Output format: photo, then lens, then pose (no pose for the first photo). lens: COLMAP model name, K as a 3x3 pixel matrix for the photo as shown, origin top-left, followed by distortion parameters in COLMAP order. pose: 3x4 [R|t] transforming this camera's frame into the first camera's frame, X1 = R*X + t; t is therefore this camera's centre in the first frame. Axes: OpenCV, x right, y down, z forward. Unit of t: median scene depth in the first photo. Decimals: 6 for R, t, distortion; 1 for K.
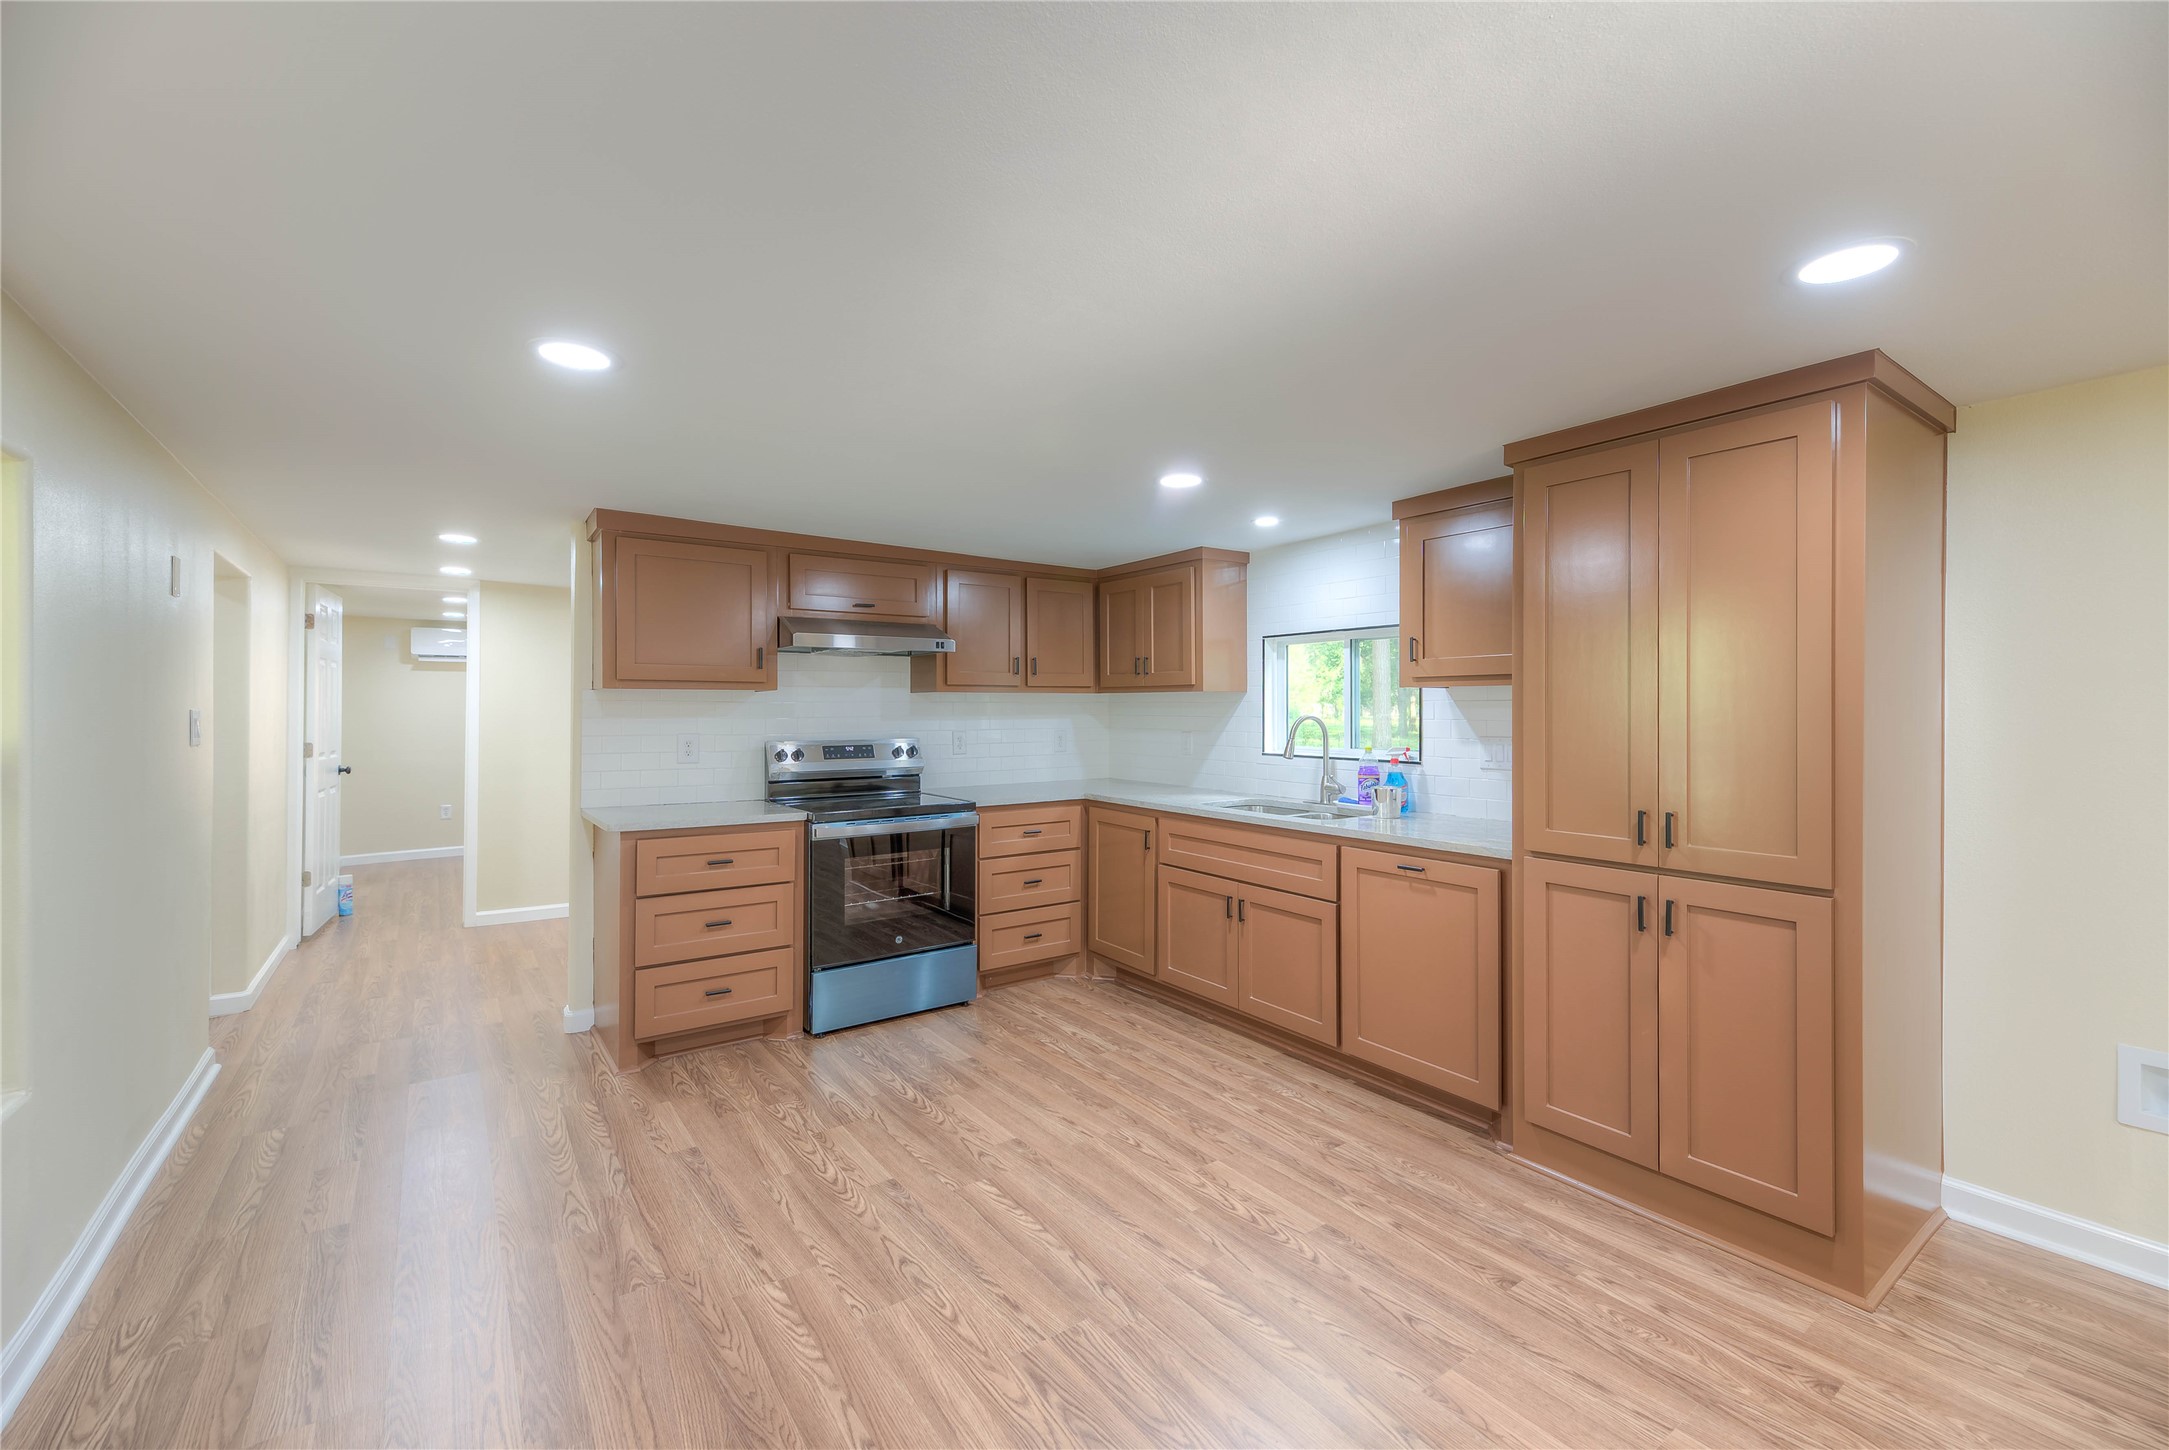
lens RADIAL K [[869.3, 0, 1043.4], [0, 869.3, 713.5], [0, 0, 1]] dist [0.003880, -0.000356]
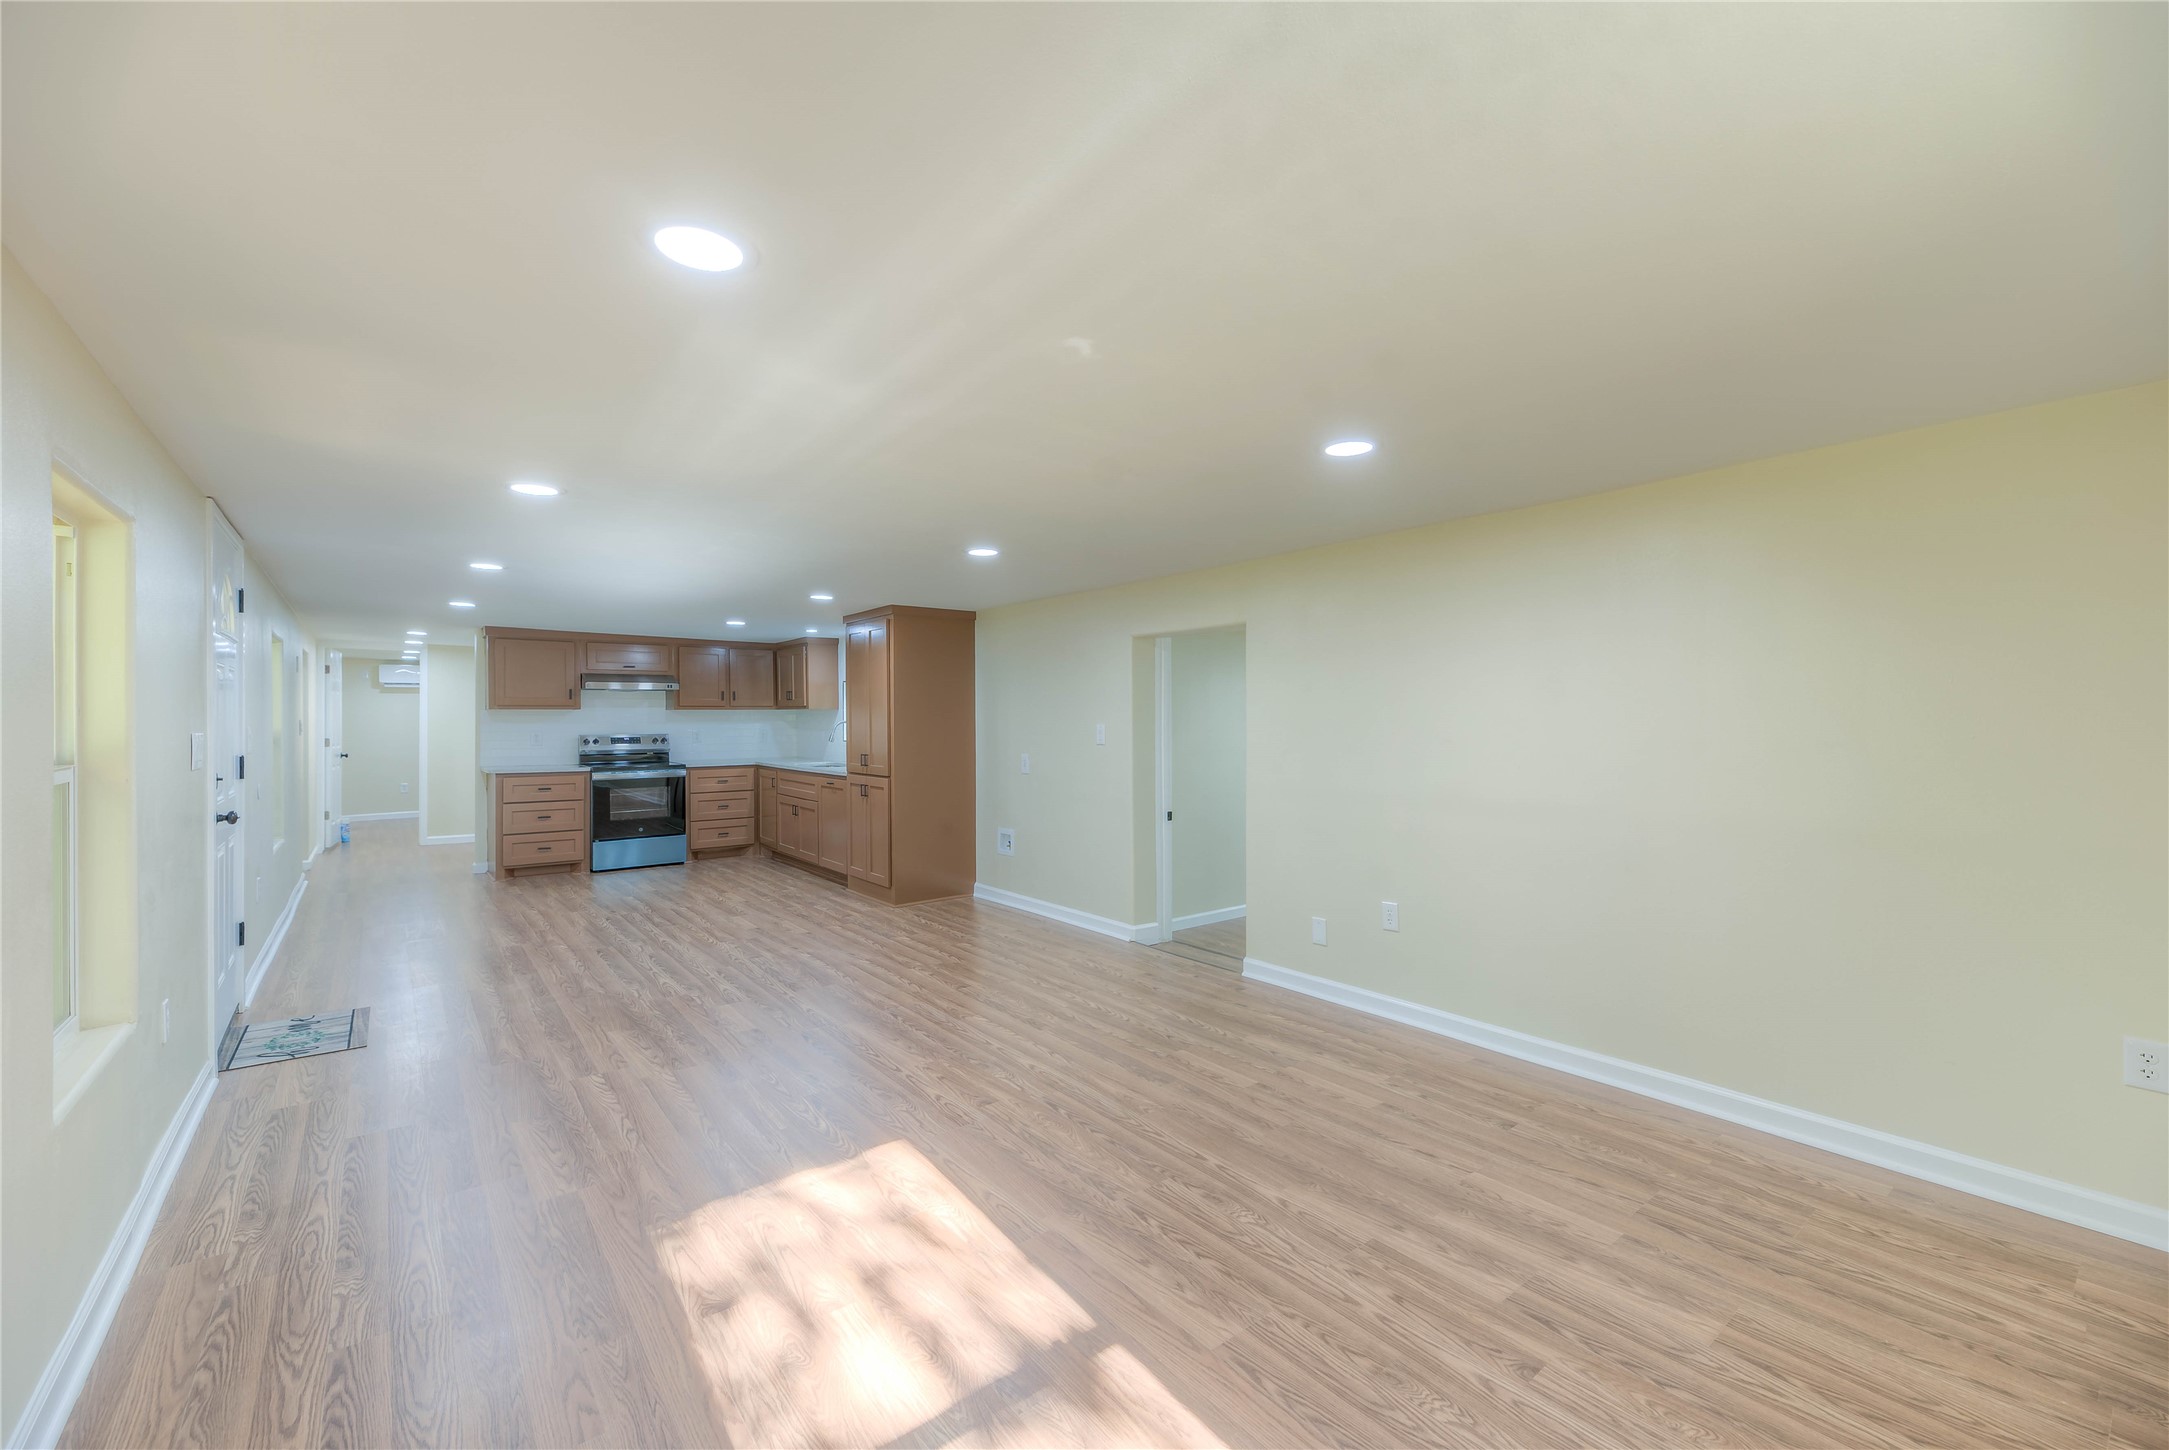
lens RADIAL K [[869.3, 0, 1078.9], [0, 869.3, 732.5], [0, 0, 1]] dist [0.003880, -0.000356]
pose [[0.997756, -0.004398, 0.066803, 0.679075], [0.003525, 0.999907, 0.013179, 0.004077], [-0.066855, -0.012913, 0.997679, -1.048105]]
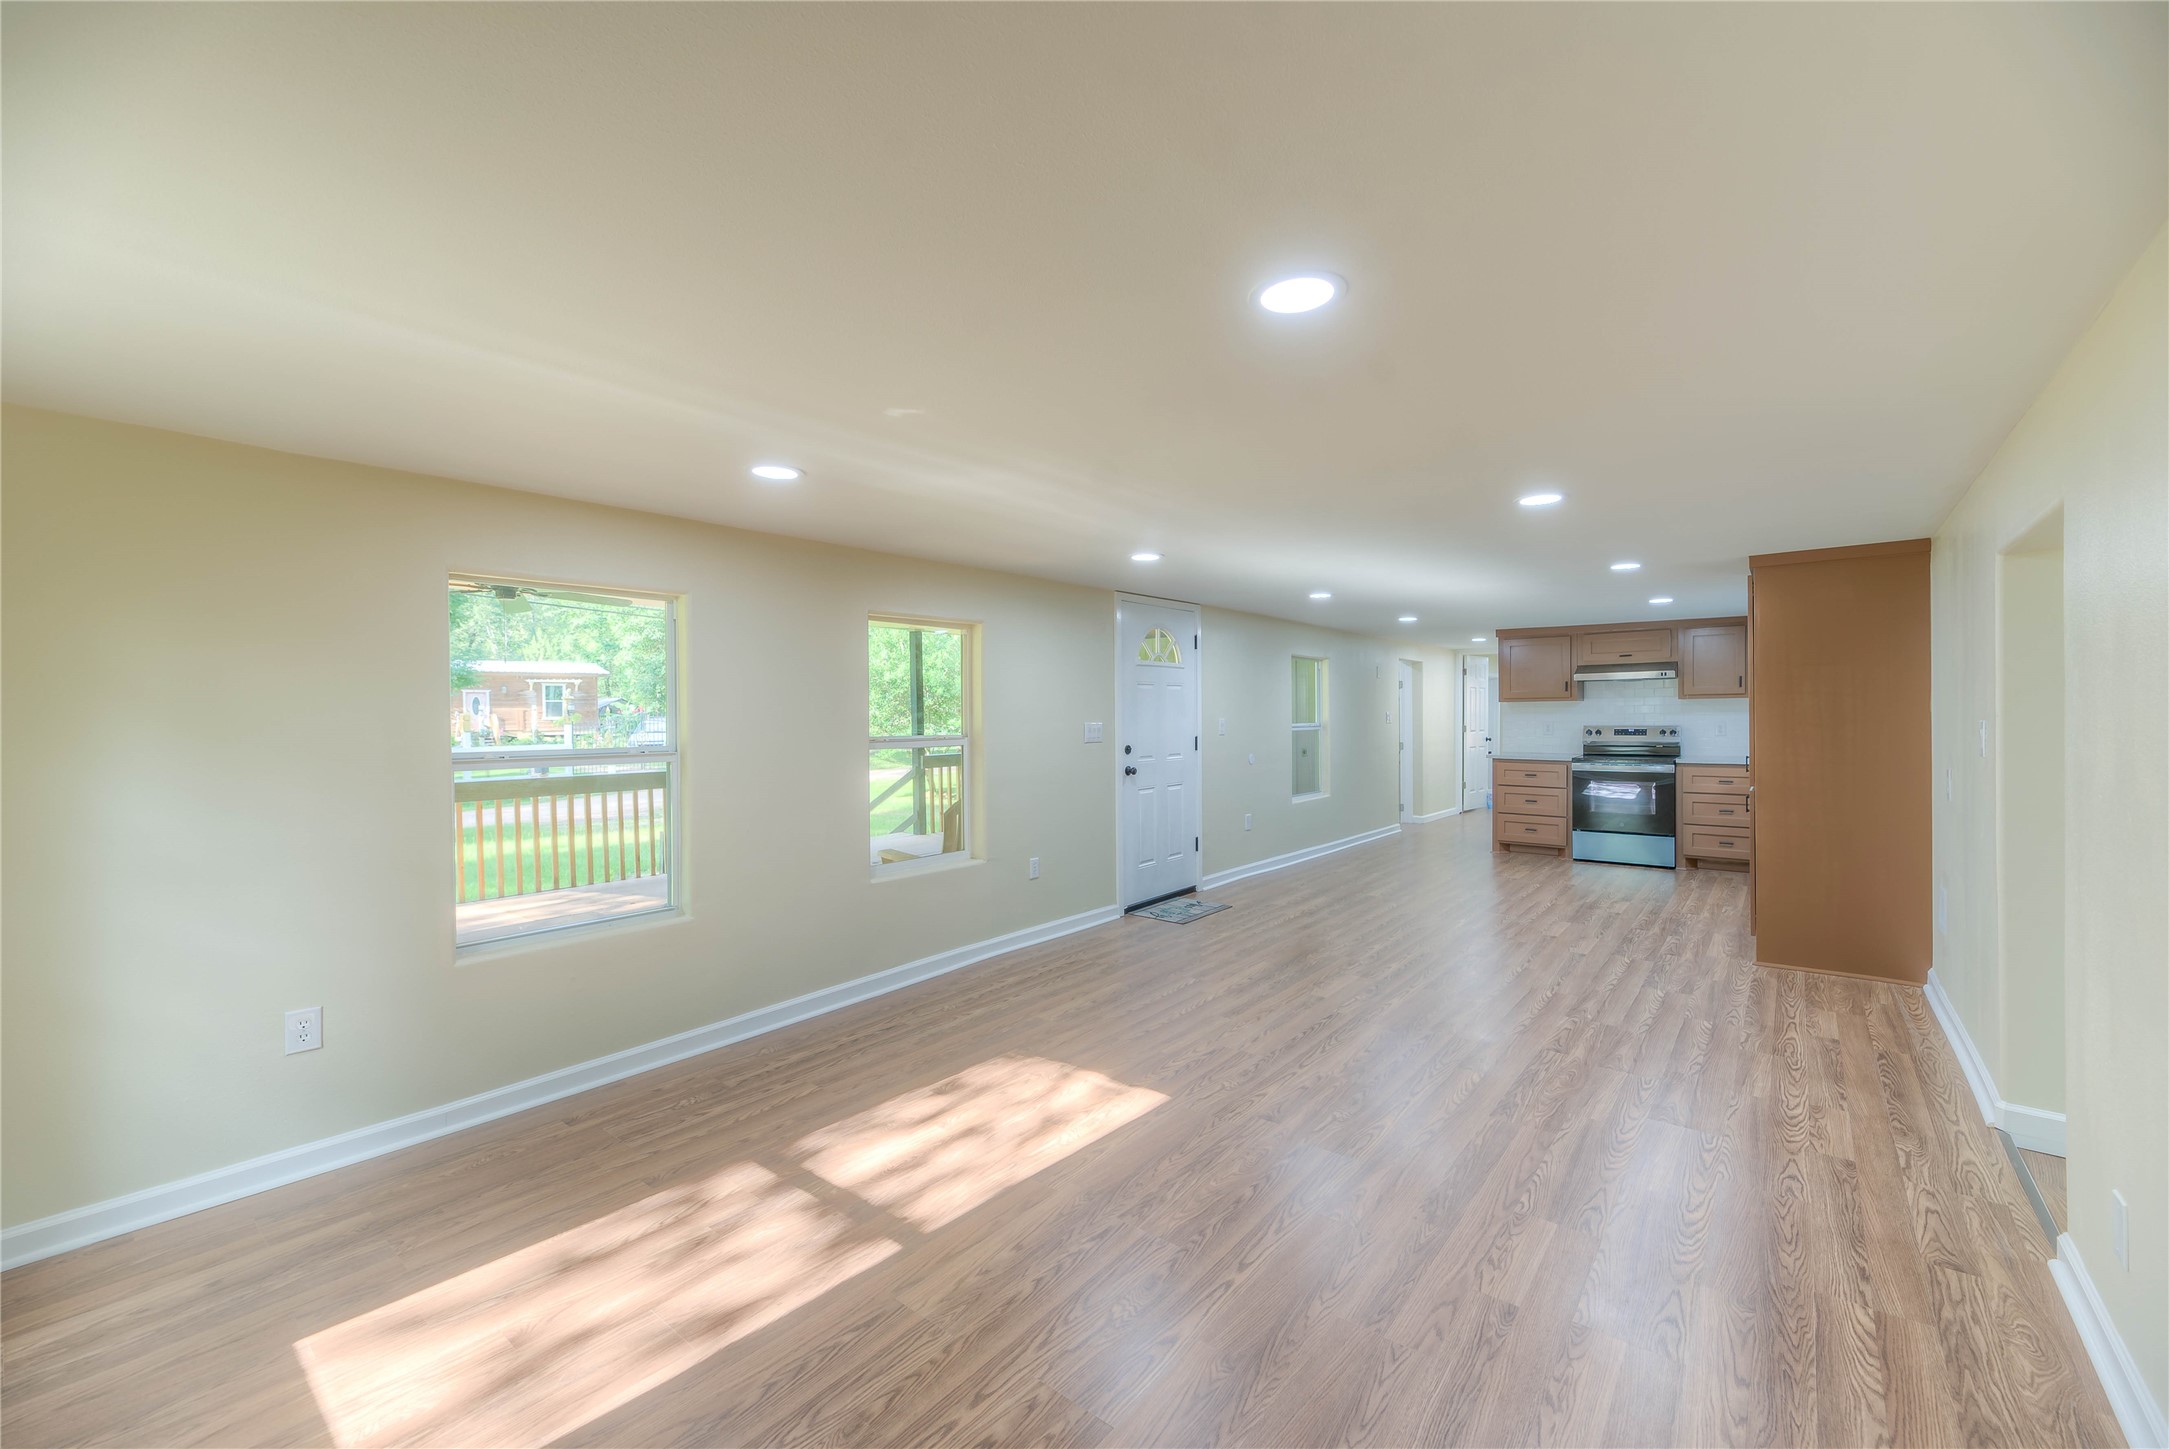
lens RADIAL K [[869.3, 0, 1119.4], [0, 869.3, 715.0], [0, 0, 1]] dist [0.003880, -0.000356]
pose [[0.310721, -0.002380, -0.950498, 1.256626], [0.005147, 0.999986, -0.000822, 0.003497], [0.950487, -0.004636, 0.310729, -0.654444]]
